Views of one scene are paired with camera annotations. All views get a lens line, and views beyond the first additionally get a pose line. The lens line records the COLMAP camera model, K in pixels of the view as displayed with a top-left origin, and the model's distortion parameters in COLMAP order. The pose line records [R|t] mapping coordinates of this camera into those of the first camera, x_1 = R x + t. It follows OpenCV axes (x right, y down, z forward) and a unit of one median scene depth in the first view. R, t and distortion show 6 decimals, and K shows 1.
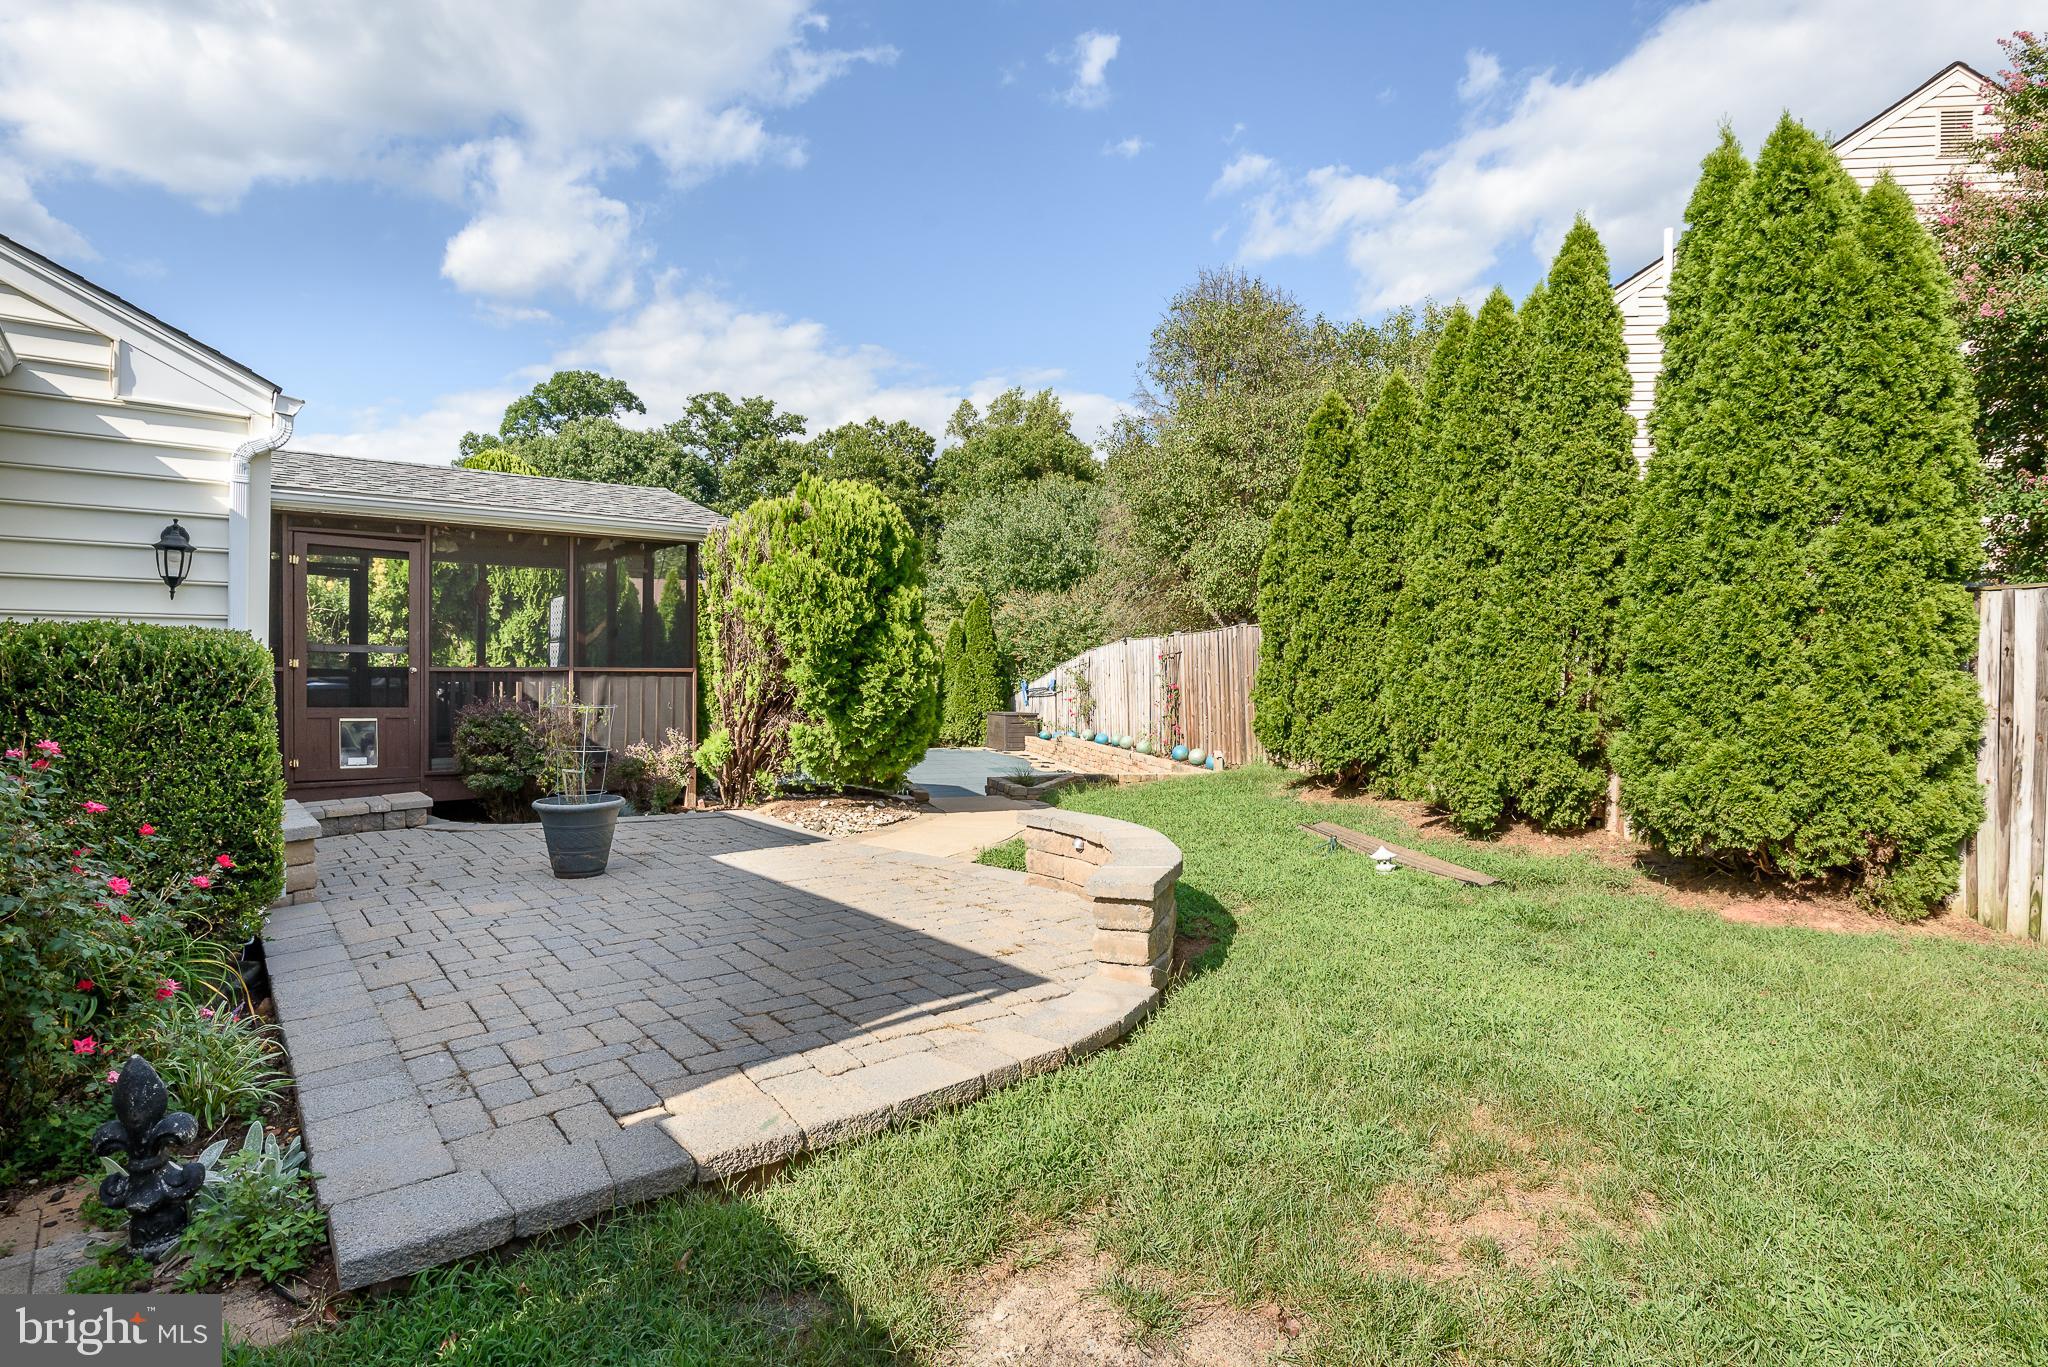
lens RADIAL K [[1146.1, 0, 1024.0], [0, 1146.1, 683.5], [0, 0, 1]] dist [-0.013904, 0.001320]
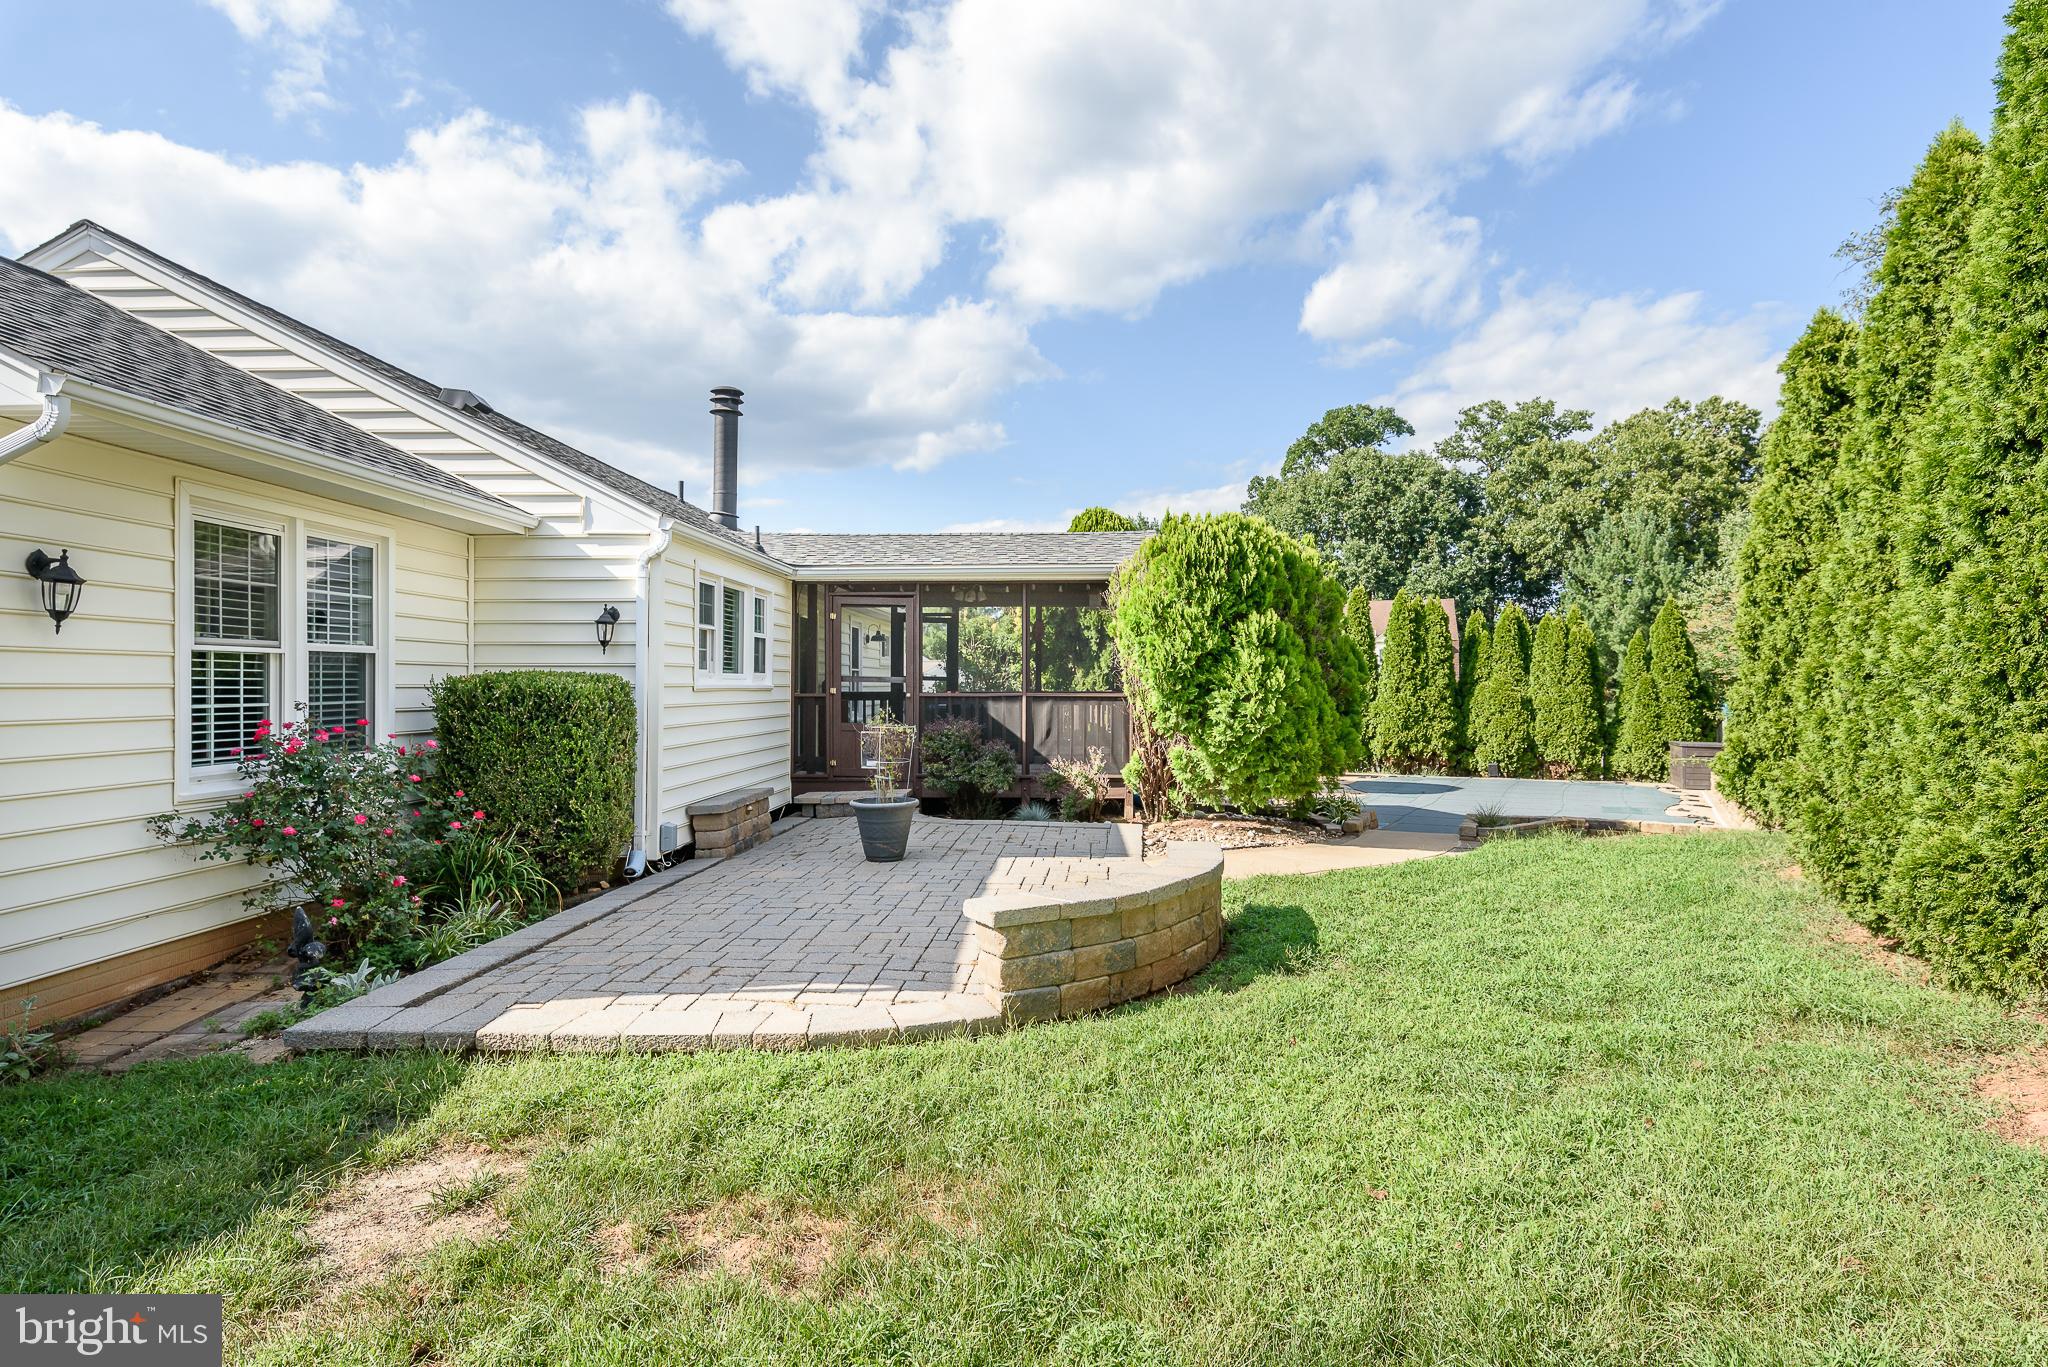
lens RADIAL K [[1145.0, 0, 1024.0], [0, 1145.0, 683.5], [0, 0, 1]] dist [-0.000378, -0.000391]
pose [[0.721228, -0.005702, -0.692674, 0.205256], [-0.005236, 0.999893, -0.013682, -0.003748], [0.692677, 0.013494, 0.721121, 0.066289]]
